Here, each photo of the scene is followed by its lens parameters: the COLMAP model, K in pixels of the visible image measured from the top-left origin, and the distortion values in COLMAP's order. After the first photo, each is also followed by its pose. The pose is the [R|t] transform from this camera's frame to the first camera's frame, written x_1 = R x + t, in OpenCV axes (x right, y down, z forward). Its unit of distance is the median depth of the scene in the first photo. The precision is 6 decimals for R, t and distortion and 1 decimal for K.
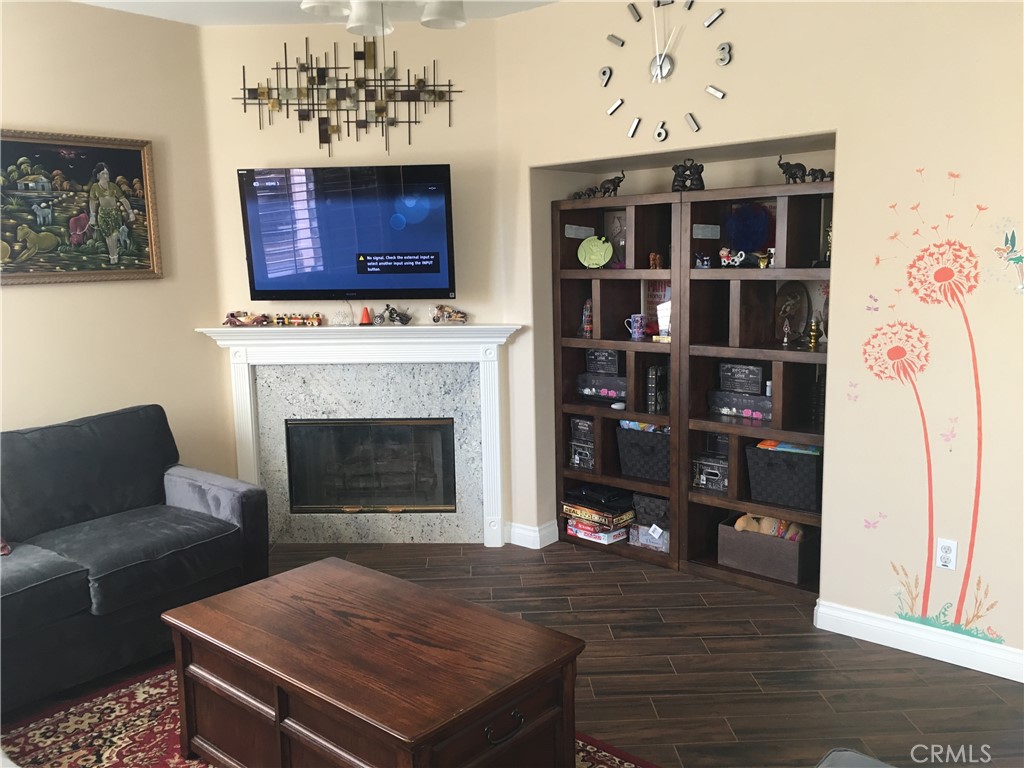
lens RADIAL K [[868.1, 0, 511.1], [0, 868.1, 384.9], [0, 0, 1]] dist [0.074325, -0.097928]
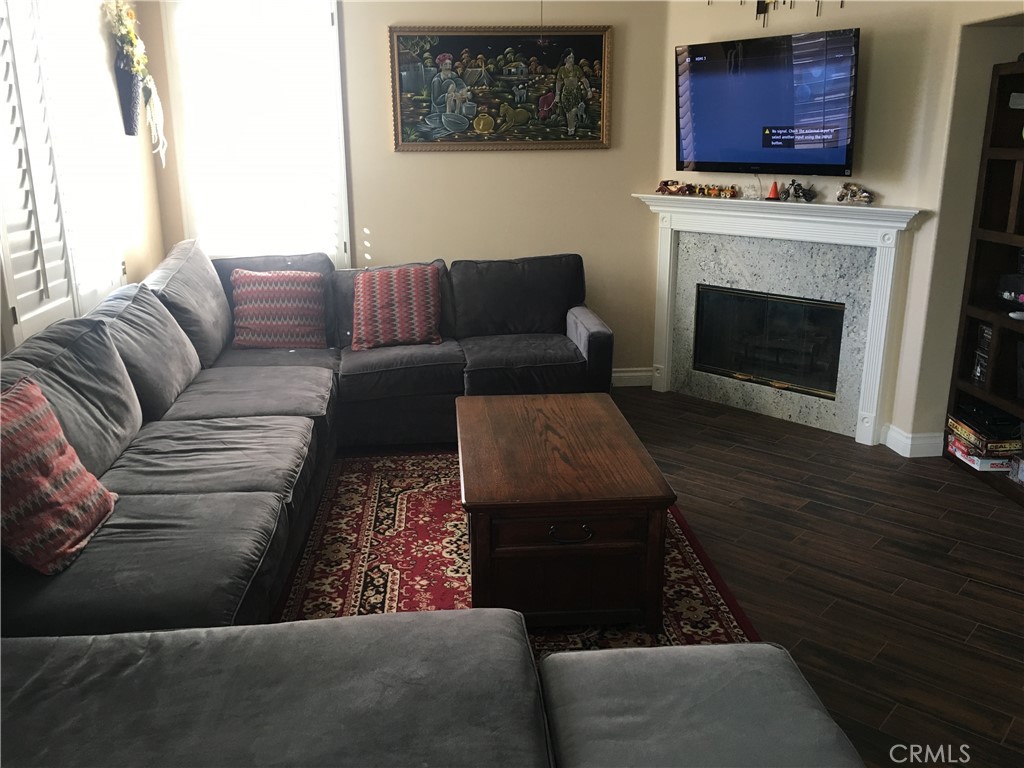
lens RADIAL K [[868.1, 0, 507.7], [0, 868.1, 383.3], [0, 0, 1]] dist [0.074325, -0.097928]
pose [[0.721653, 0.205502, -0.661049, 0.329398], [-0.111556, 0.976963, 0.181927, -0.010974], [0.683208, -0.057544, 0.727953, 0.034660]]
